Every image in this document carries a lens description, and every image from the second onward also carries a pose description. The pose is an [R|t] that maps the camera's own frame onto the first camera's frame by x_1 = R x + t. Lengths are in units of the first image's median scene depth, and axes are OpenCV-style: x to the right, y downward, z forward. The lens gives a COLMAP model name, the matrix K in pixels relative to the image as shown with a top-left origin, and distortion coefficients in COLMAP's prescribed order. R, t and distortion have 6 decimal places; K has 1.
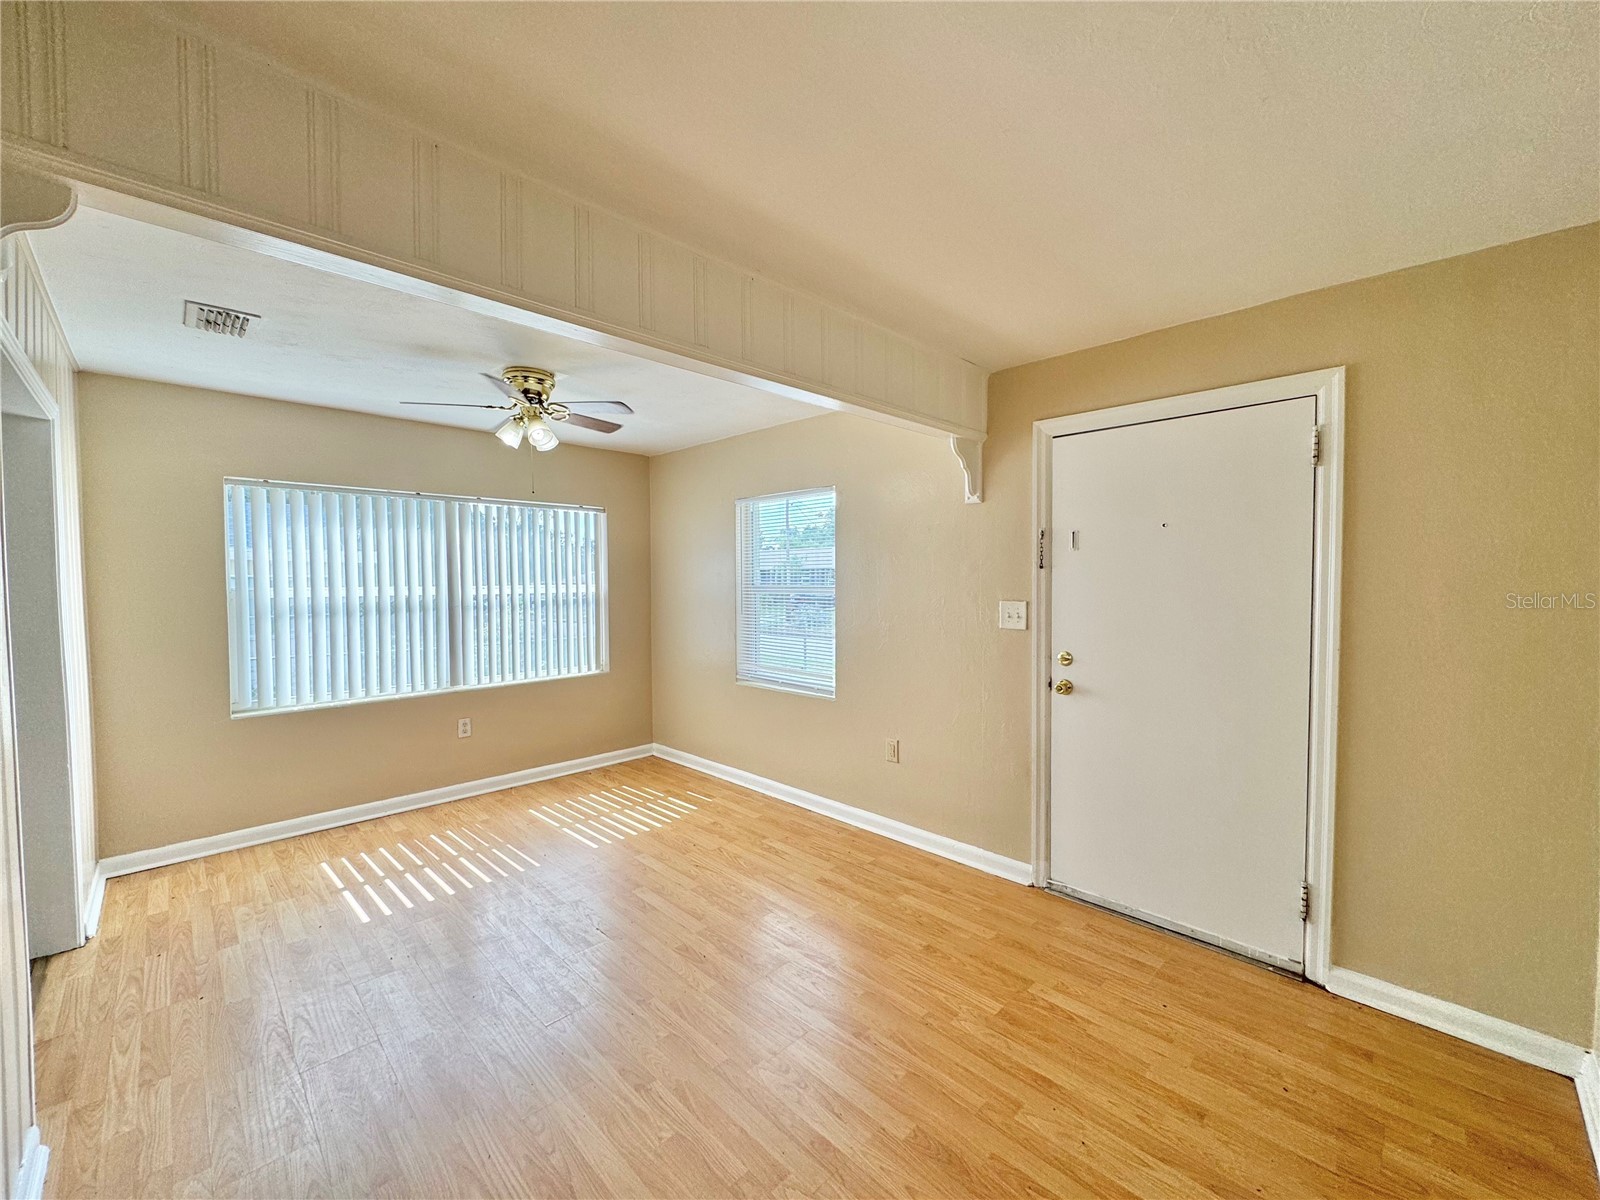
lens RADIAL K [[635.6, 0, 803.4], [0, 635.6, 601.2], [0, 0, 1]] dist [-0.003057, -0.000024]
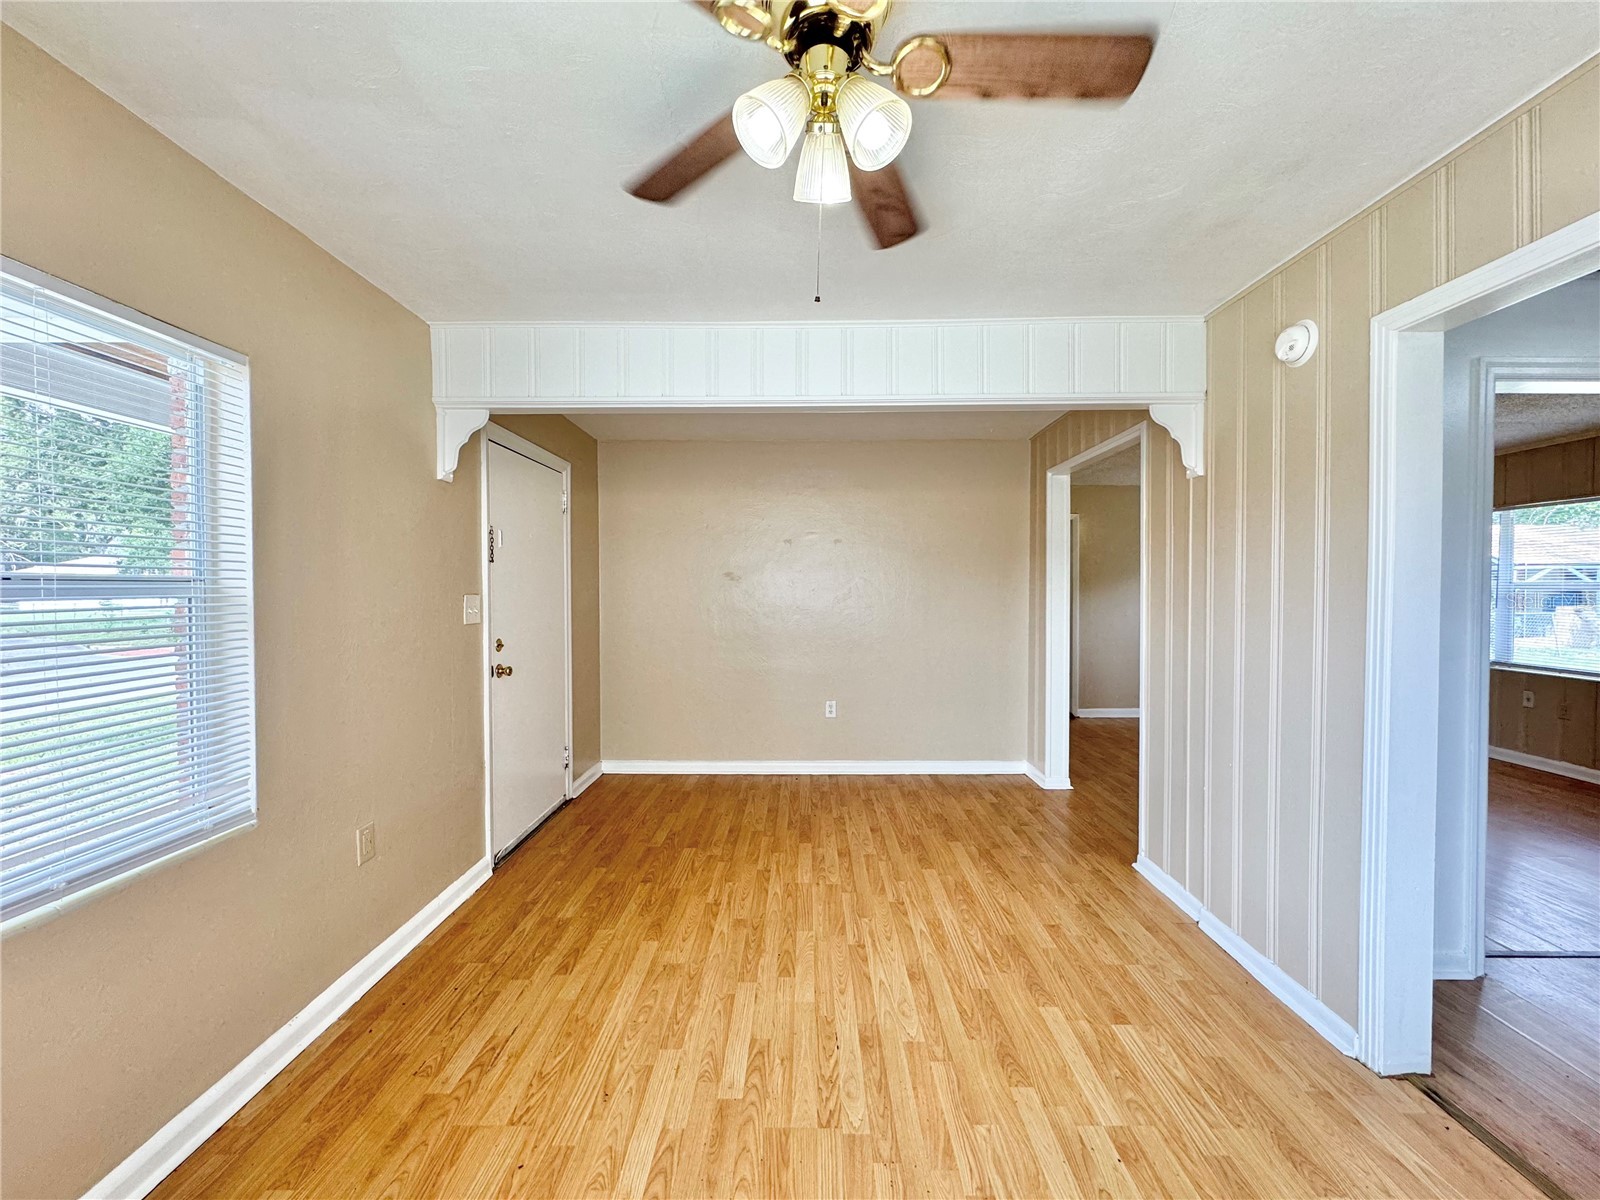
lens RADIAL K [[637.1, 0, 802.2], [0, 637.1, 598.0], [0, 0, 1]] dist [-0.003179, 0.000014]
pose [[-0.698720, -0.007595, 0.715355, -0.717544], [0.030409, 0.998725, 0.040305, -0.018745], [-0.714748, 0.049915, -0.697598, 1.338657]]
